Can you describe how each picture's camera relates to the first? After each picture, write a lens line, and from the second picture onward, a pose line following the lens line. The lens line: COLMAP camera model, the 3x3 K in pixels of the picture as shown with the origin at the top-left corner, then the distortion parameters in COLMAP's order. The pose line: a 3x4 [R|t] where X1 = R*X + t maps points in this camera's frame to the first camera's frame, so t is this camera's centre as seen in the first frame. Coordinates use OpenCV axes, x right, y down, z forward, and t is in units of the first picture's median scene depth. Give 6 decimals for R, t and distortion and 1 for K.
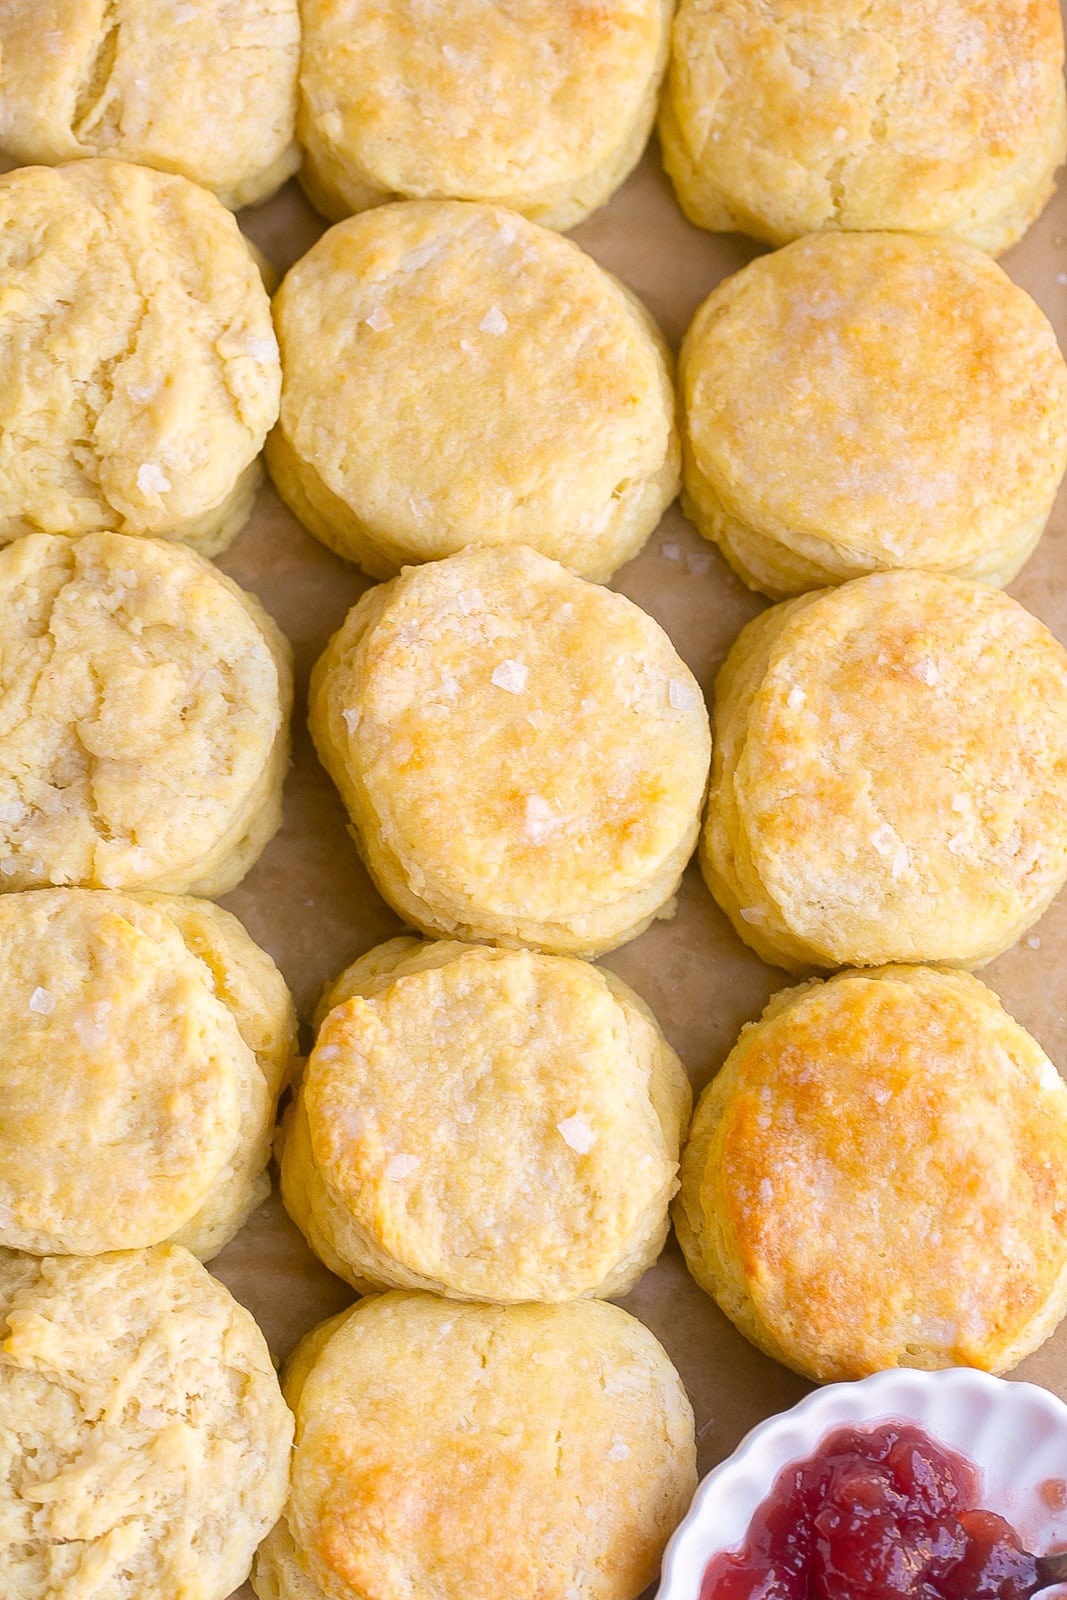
lens RADIAL K [[6228.2, 0, 541.7], [0, 6228.2, 808.0], [0, 0, 1]] dist [0.042238, 0.000000]
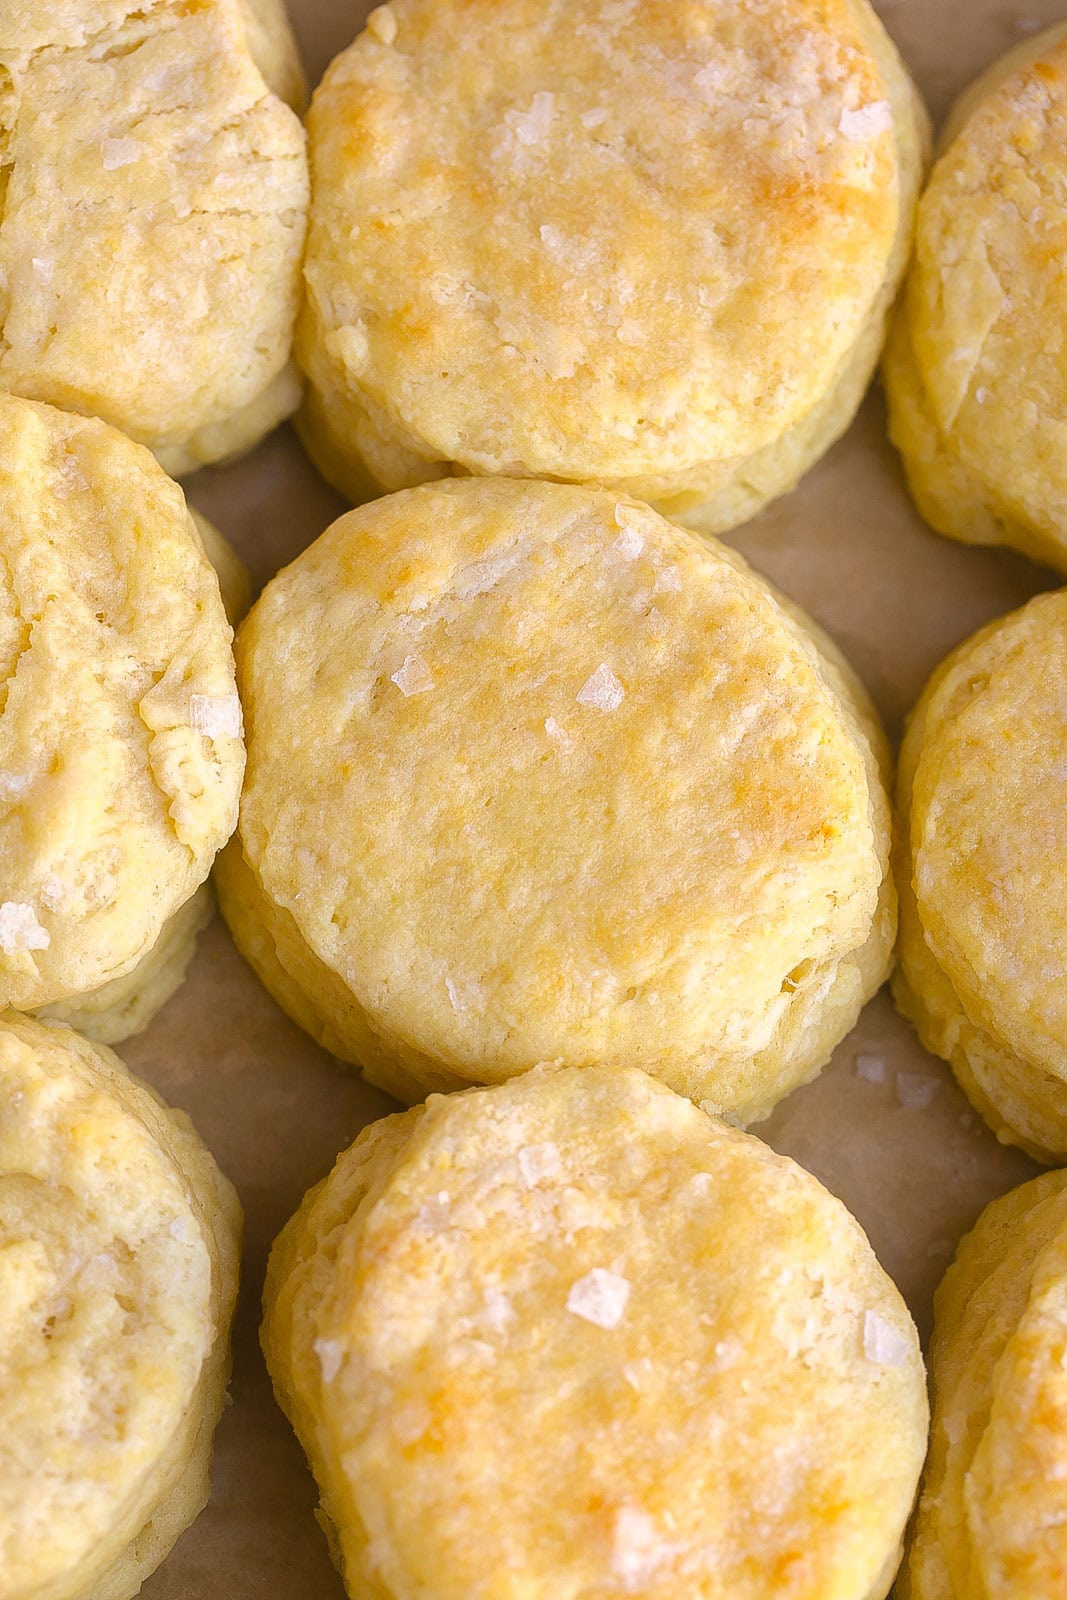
lens RADIAL K [[6228.2, 0, 525.8], [0, 6228.2, 792.8], [0, 0, 1]] dist [0.042238, 0.000000]
pose [[0.998606, 0.051359, -0.012141, -0.007176], [-0.051420, 0.998666, -0.004776, -0.064780], [0.011880, 0.005394, 0.999915, 0.396880]]
